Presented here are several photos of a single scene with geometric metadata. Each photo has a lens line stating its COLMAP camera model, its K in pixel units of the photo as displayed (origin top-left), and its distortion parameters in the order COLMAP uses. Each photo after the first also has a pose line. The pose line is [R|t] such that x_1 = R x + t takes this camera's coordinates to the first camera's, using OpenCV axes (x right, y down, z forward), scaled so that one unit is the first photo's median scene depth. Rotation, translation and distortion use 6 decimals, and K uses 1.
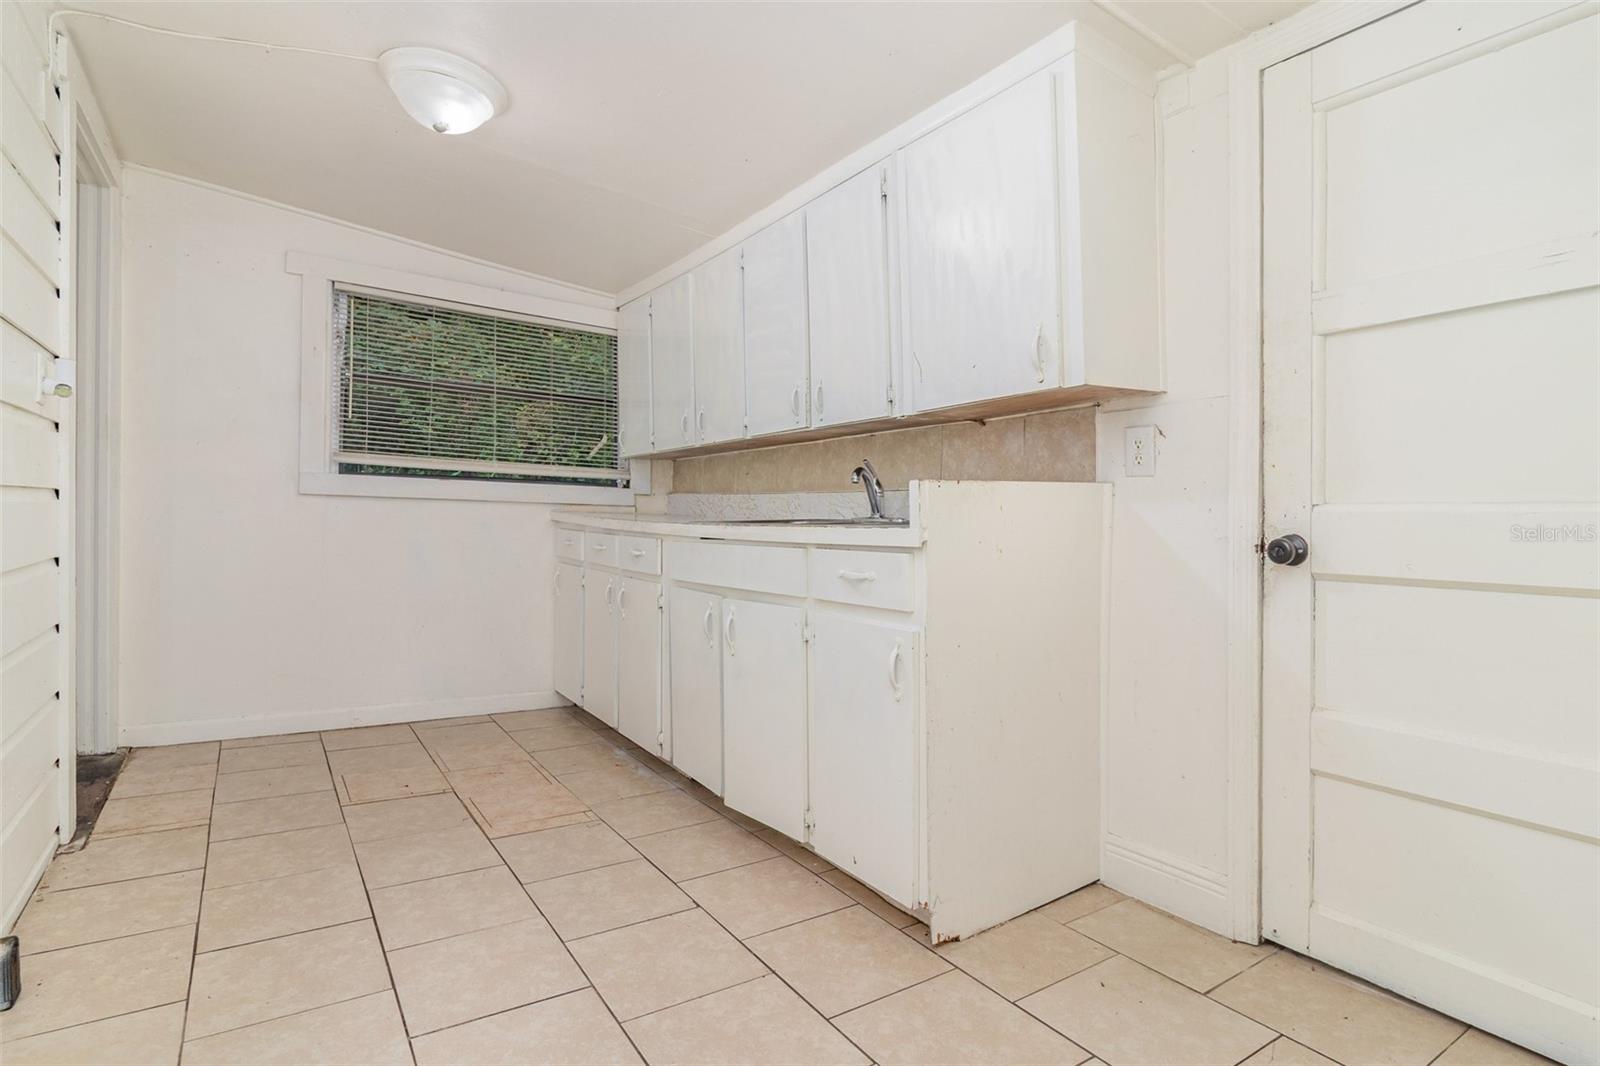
lens RADIAL K [[791.3, 0, 782.7], [0, 791.3, 519.4], [0, 0, 1]] dist [0.000022, -0.000775]
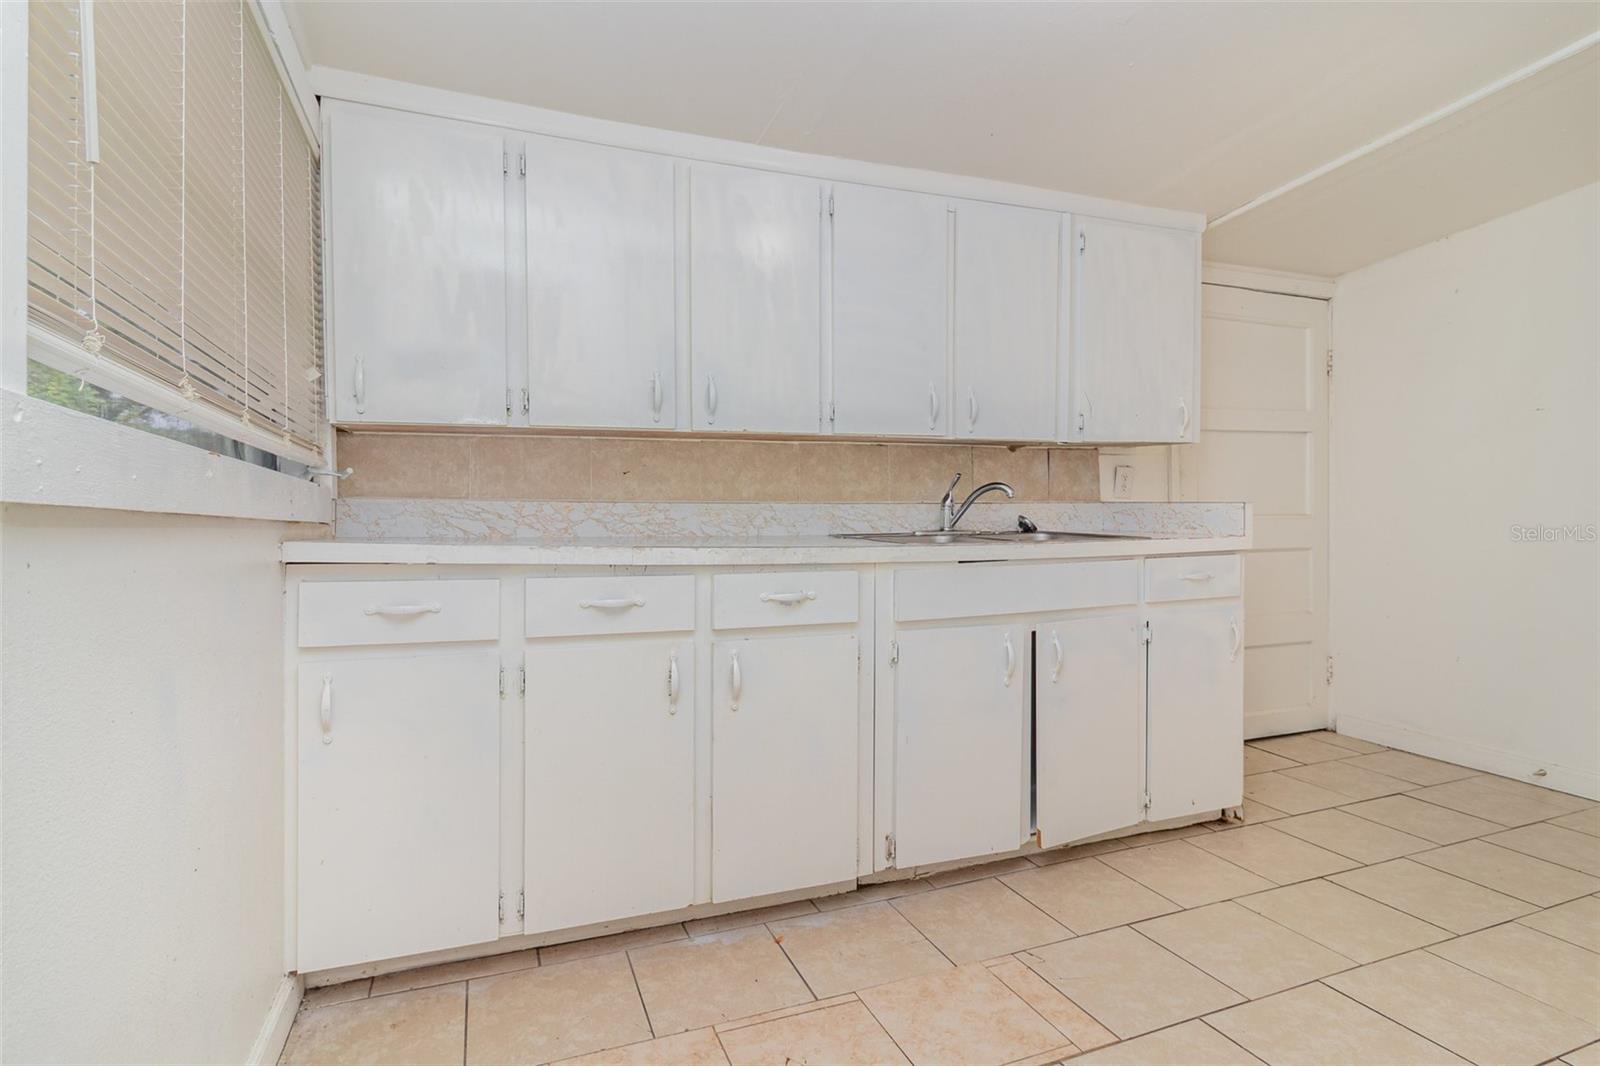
lens RADIAL K [[791.3, 0, 787.7], [0, 791.3, 528.6], [0, 0, 1]] dist [0.000022, -0.000775]
pose [[0.228699, -0.027980, 0.973095, -0.916340], [0.015996, 0.999560, 0.024981, -0.033271], [-0.973366, 0.009852, 0.229046, 0.965265]]
